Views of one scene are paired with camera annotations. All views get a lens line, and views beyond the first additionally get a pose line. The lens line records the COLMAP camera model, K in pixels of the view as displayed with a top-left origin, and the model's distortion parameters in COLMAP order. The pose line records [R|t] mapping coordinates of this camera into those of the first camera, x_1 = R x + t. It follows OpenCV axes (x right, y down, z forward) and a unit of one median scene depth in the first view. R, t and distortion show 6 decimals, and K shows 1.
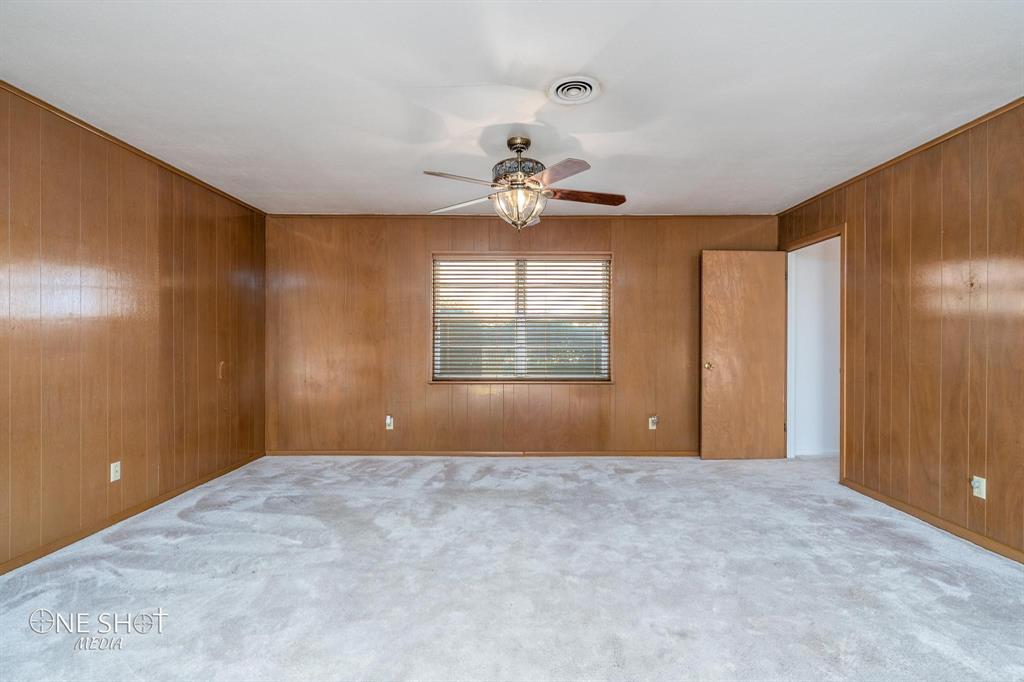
lens RADIAL K [[470.6, 0, 514.0], [0, 470.6, 343.6], [0, 0, 1]] dist [-0.001103, -0.000328]
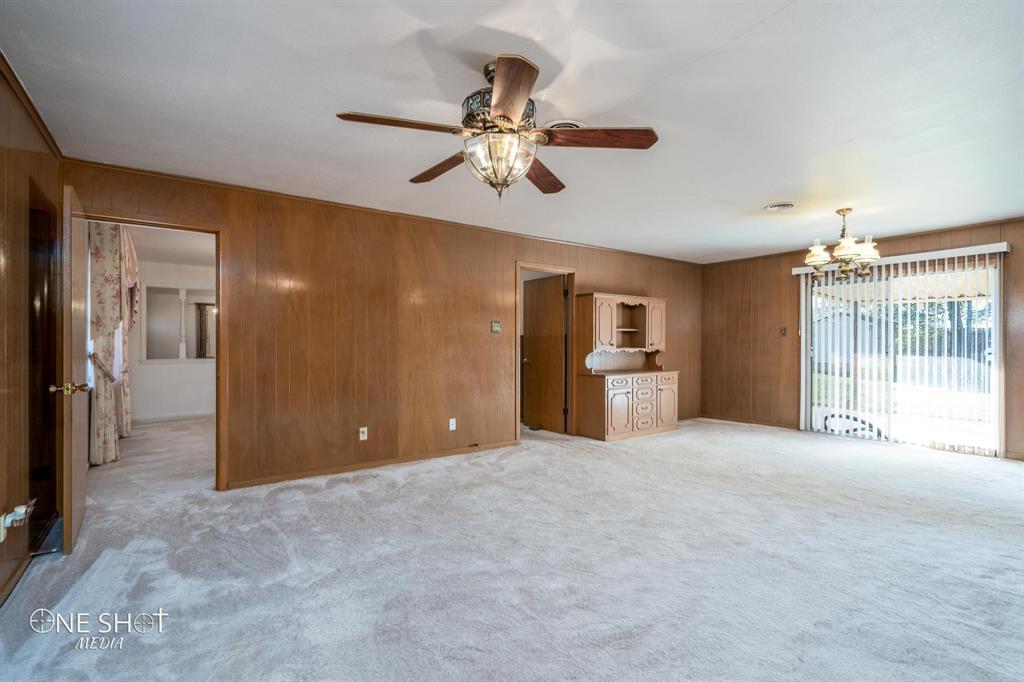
lens RADIAL K [[470.6, 0, 514.8], [0, 470.6, 343.9], [0, 0, 1]] dist [-0.001103, -0.000328]
pose [[-0.588368, -0.005316, 0.808576, -0.634052], [-0.000298, 0.999980, 0.006357, -0.016930], [-0.808593, 0.003500, -0.588358, 1.520980]]
